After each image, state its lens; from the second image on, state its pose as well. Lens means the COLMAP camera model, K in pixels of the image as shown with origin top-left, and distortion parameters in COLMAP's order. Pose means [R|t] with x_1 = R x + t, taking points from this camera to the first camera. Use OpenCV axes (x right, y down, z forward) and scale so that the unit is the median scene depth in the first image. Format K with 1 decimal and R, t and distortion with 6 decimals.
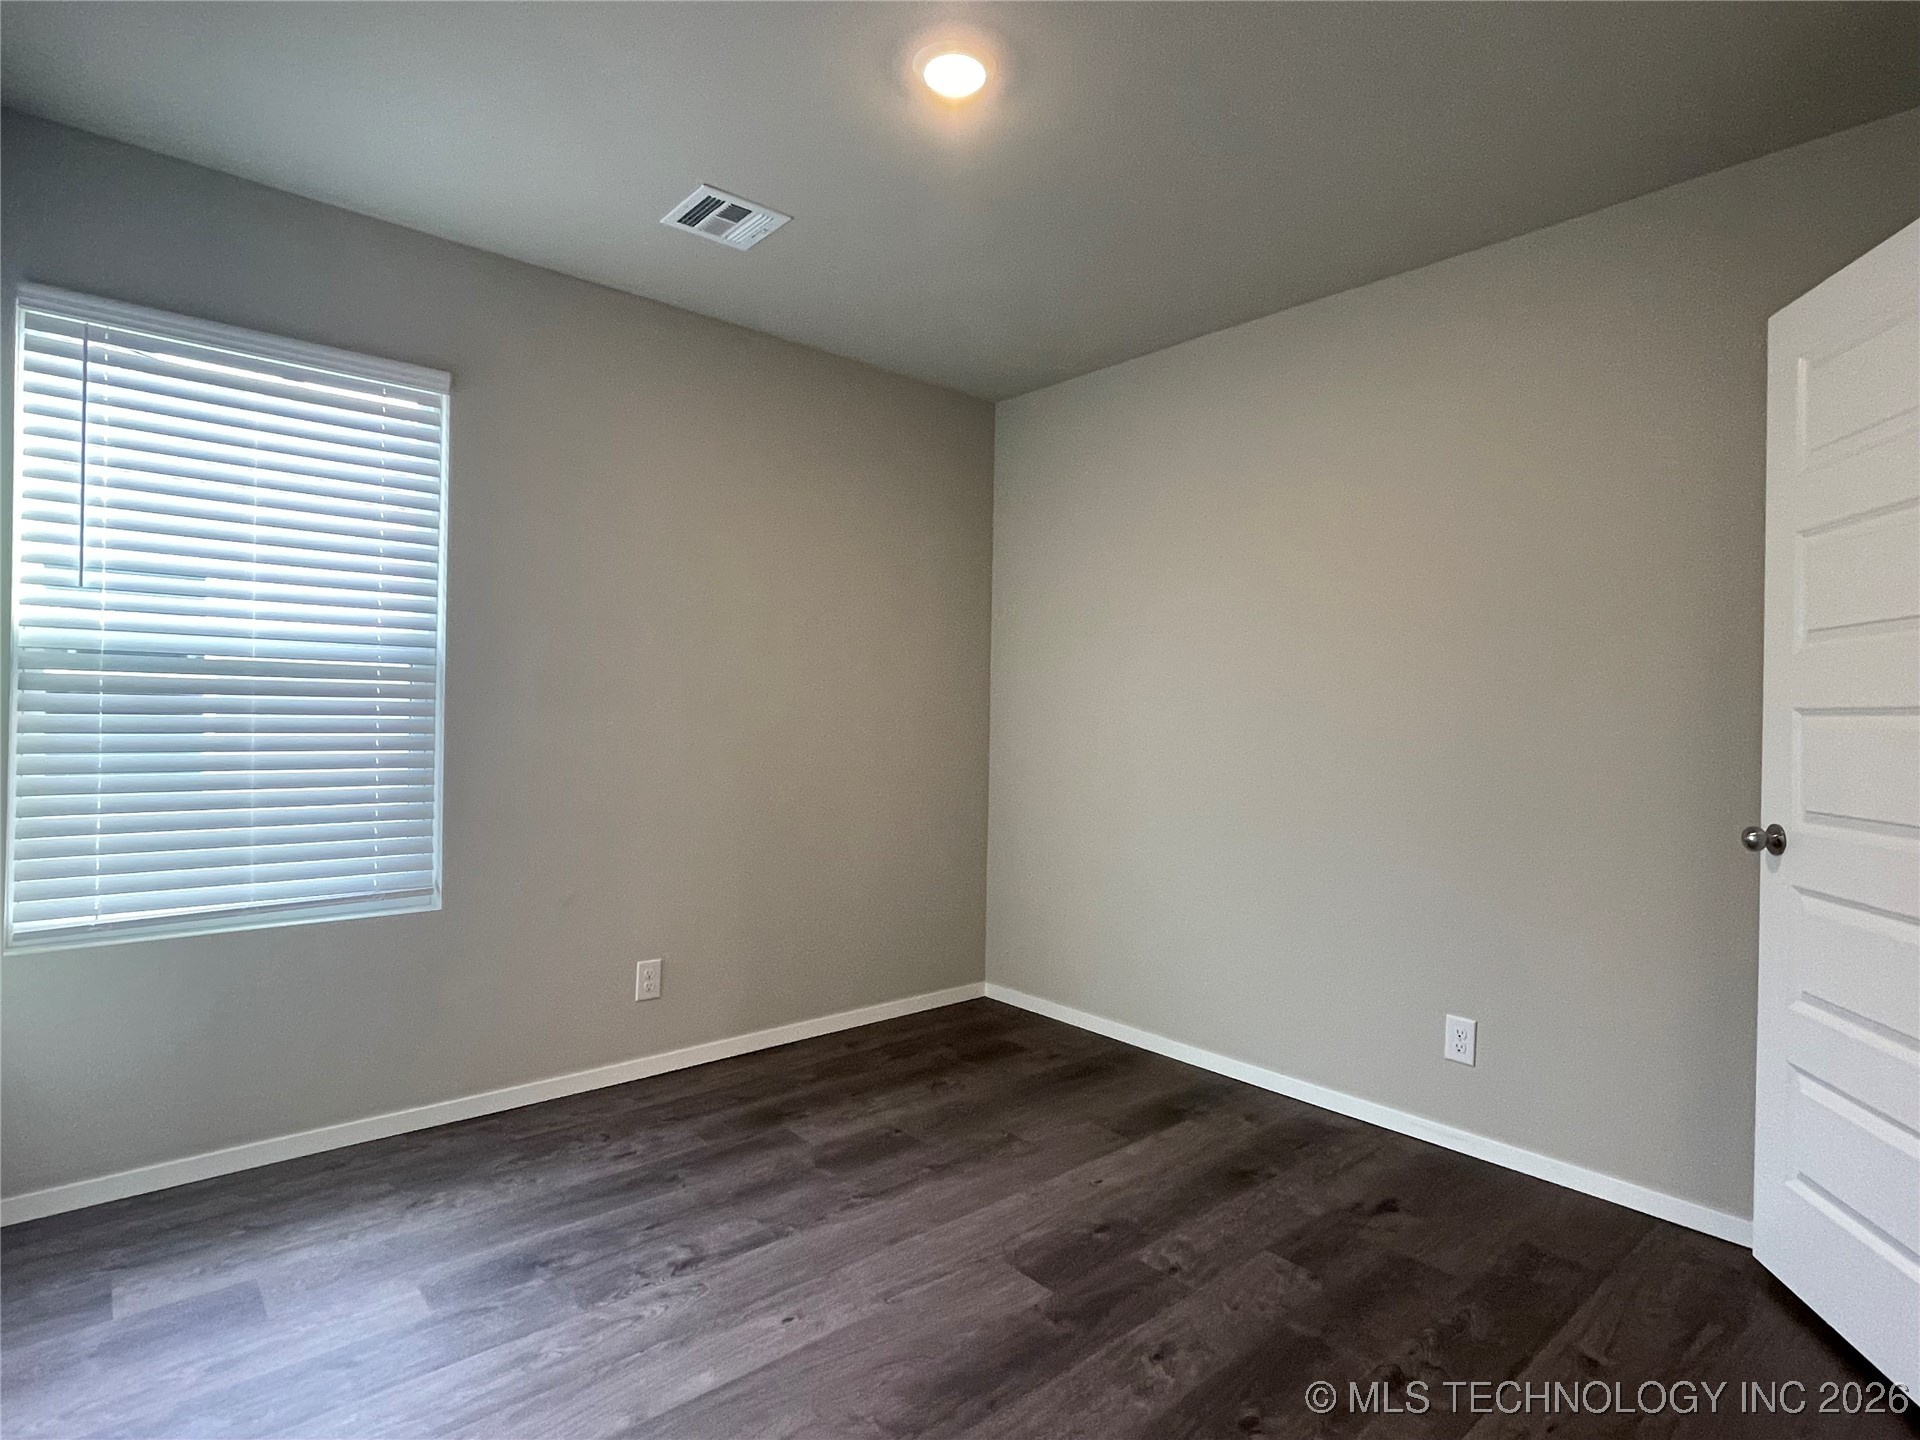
lens RADIAL K [[1006.2, 0, 960.0], [0, 1006.2, 720.0], [0, 0, 1]] dist [0.004400, -0.000365]
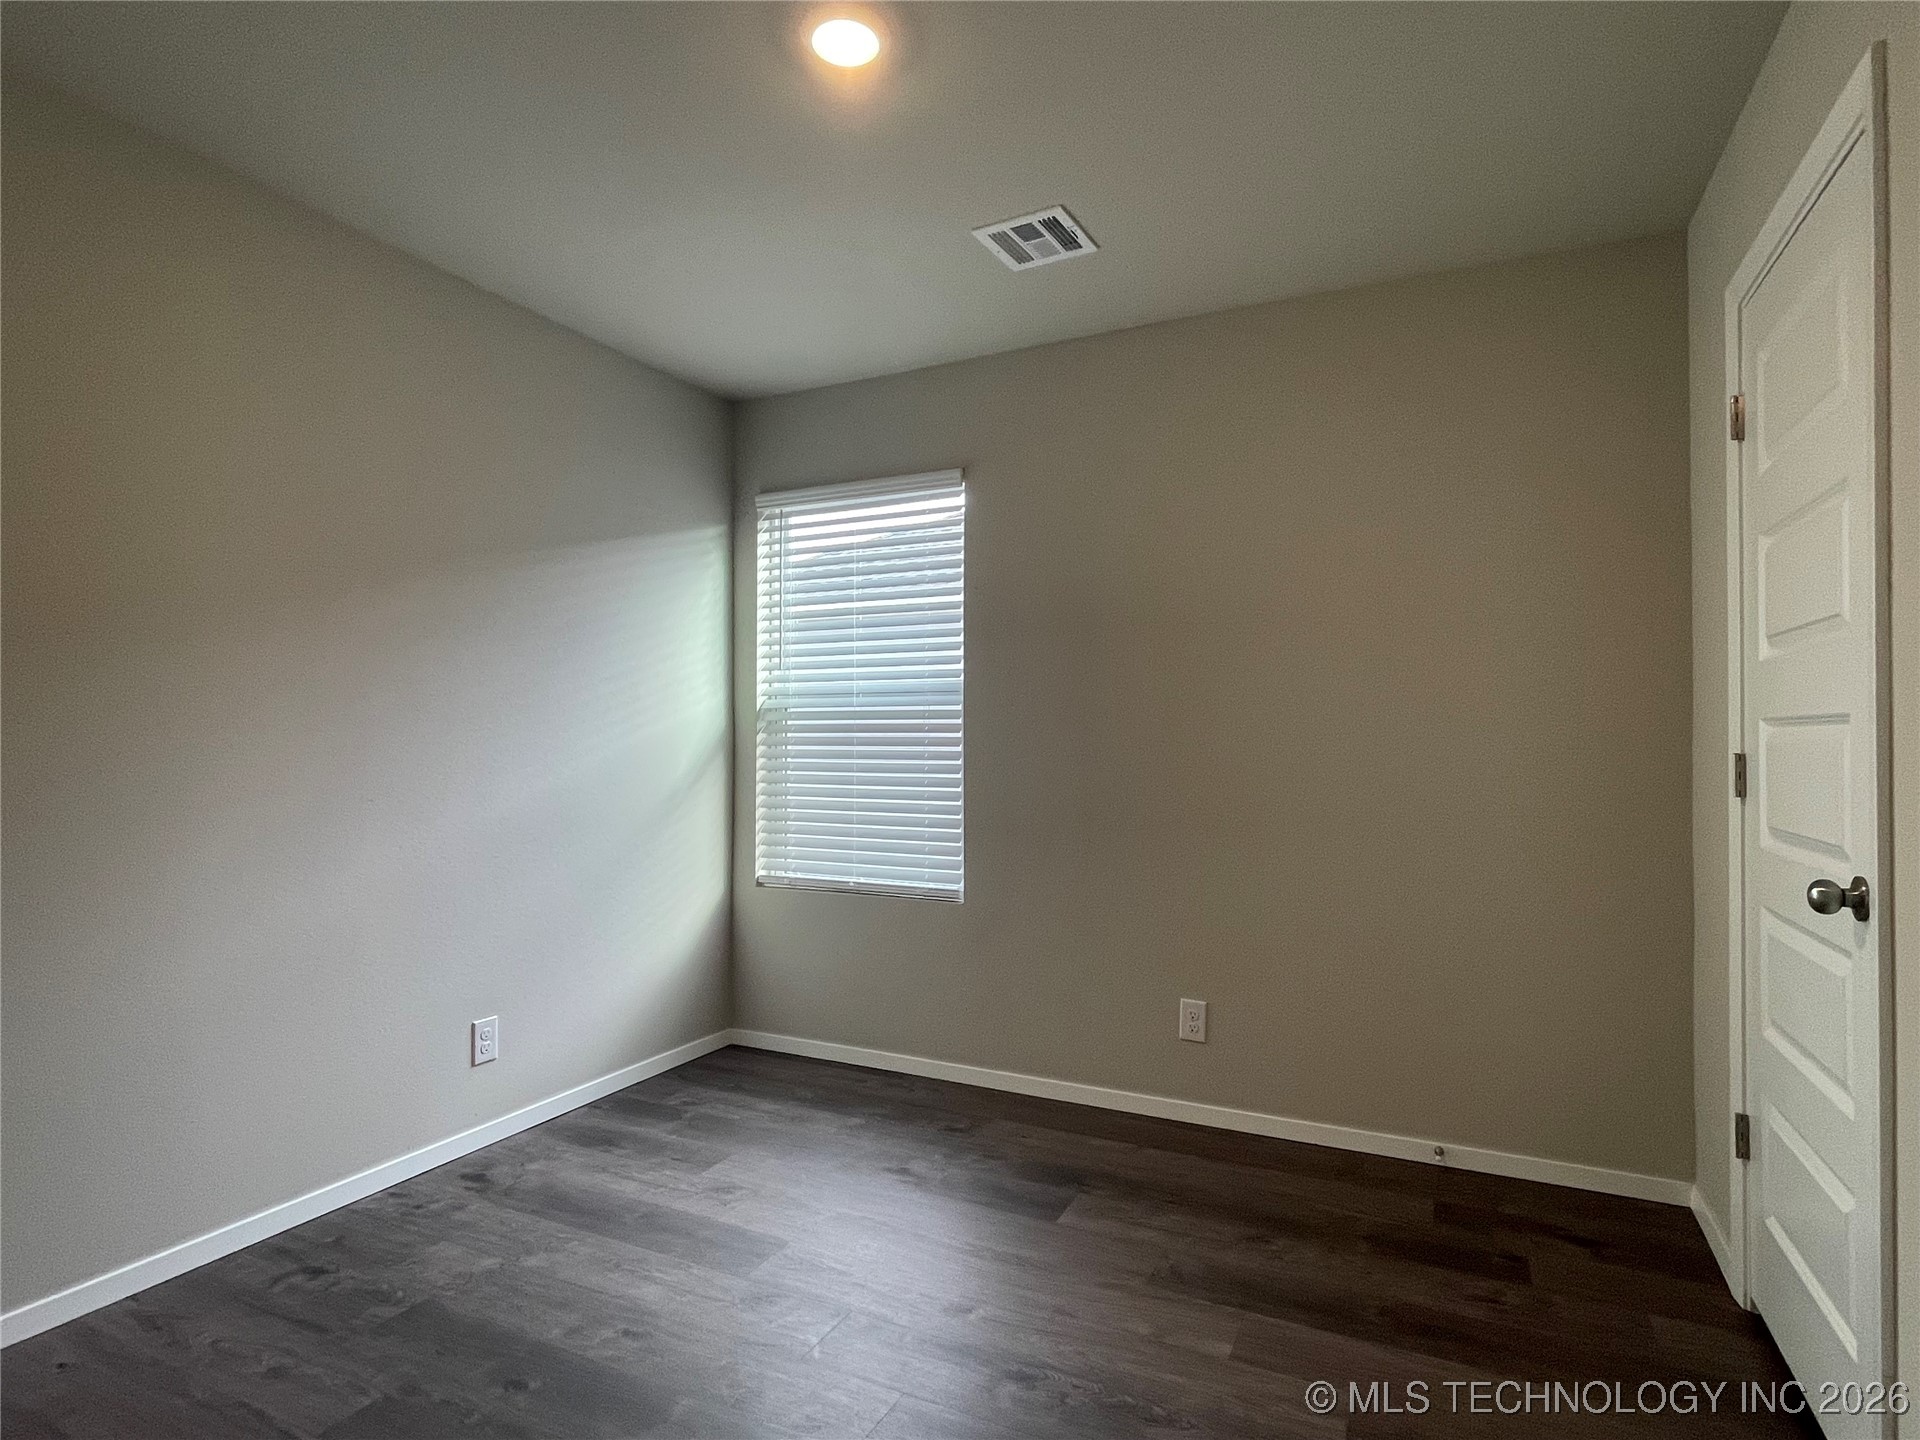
lens RADIAL K [[1006.2, 0, 960.0], [0, 1006.2, 720.0], [0, 0, 1]] dist [0.004400, -0.000365]
pose [[0.383337, -0.028690, -0.923163, 0.628524], [0.006017, 0.999574, -0.028566, -0.001415], [0.923589, 0.005396, 0.383346, 0.541298]]
